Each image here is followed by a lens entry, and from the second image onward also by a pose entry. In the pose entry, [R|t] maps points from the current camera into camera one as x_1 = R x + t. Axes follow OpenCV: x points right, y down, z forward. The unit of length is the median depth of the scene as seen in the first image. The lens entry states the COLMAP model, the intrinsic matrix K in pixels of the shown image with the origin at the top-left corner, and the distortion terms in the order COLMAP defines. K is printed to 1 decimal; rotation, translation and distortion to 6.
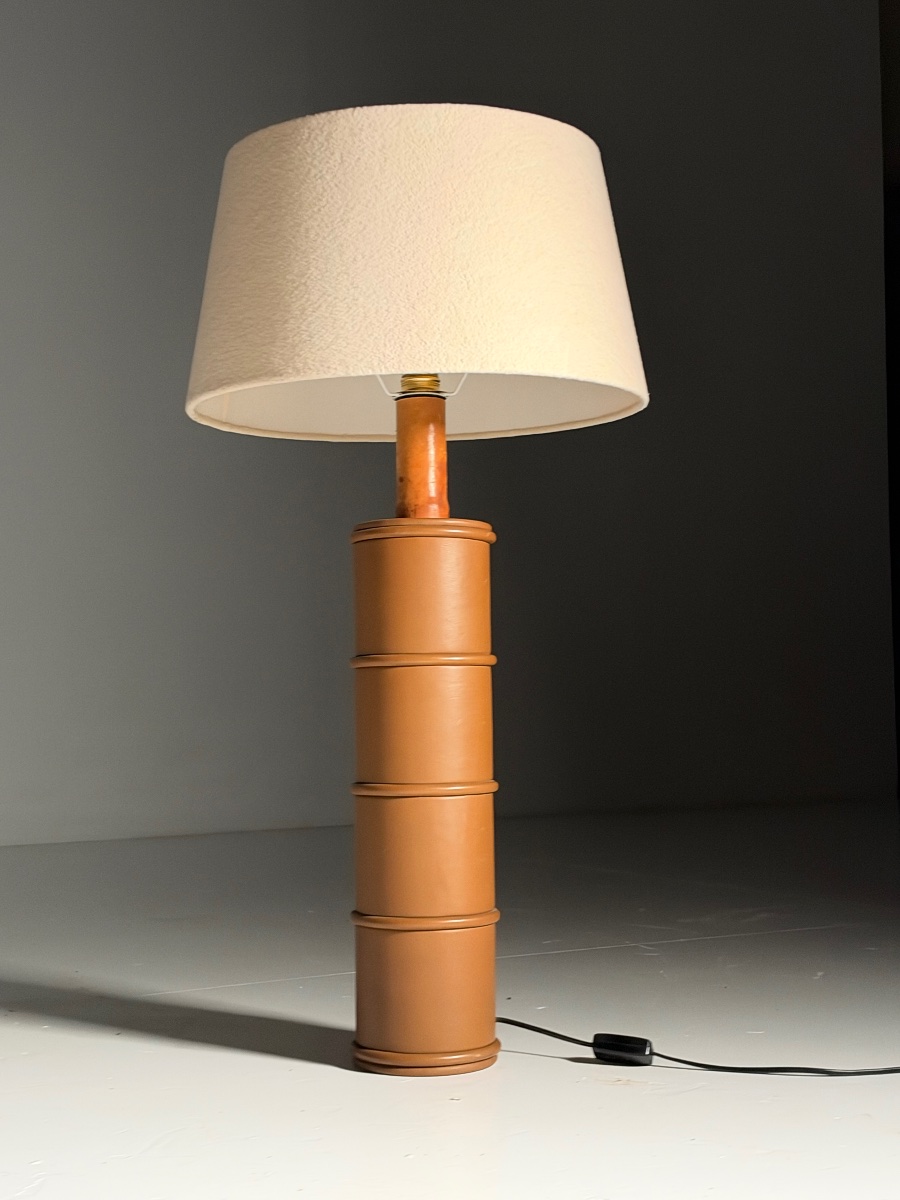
lens RADIAL K [[1655.8, 0, 450.0], [0, 1655.8, 600.0], [0, 0, 1]] dist [0.160710, -0.012248]
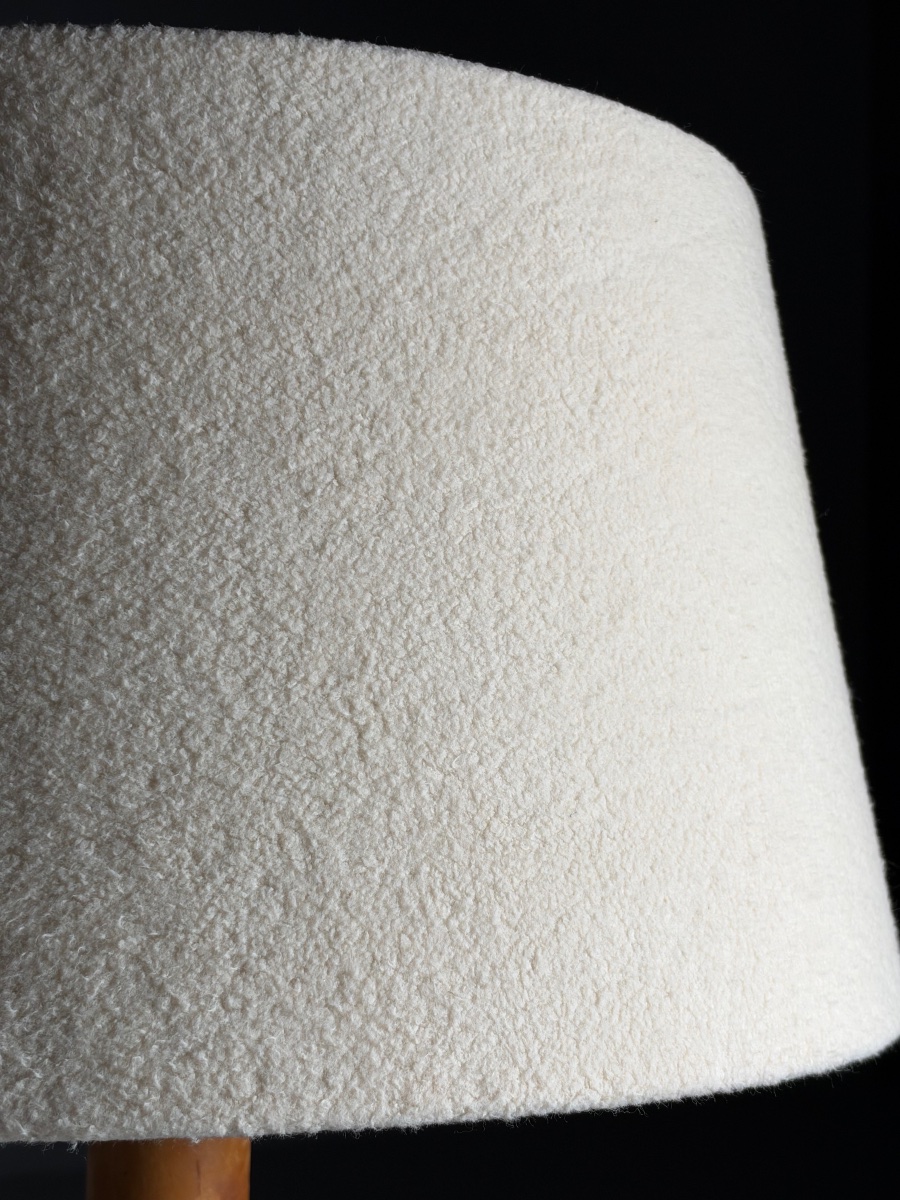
lens RADIAL K [[1845.0, 0, 450.0], [0, 1845.0, 600.0], [0, 0, 1]] dist [0.293782, -0.939078]
pose [[0.994893, 0.035229, 0.094593, -0.002768], [-0.031946, 0.998841, -0.036002, -0.196400], [-0.095751, 0.032796, 0.994865, 0.705175]]
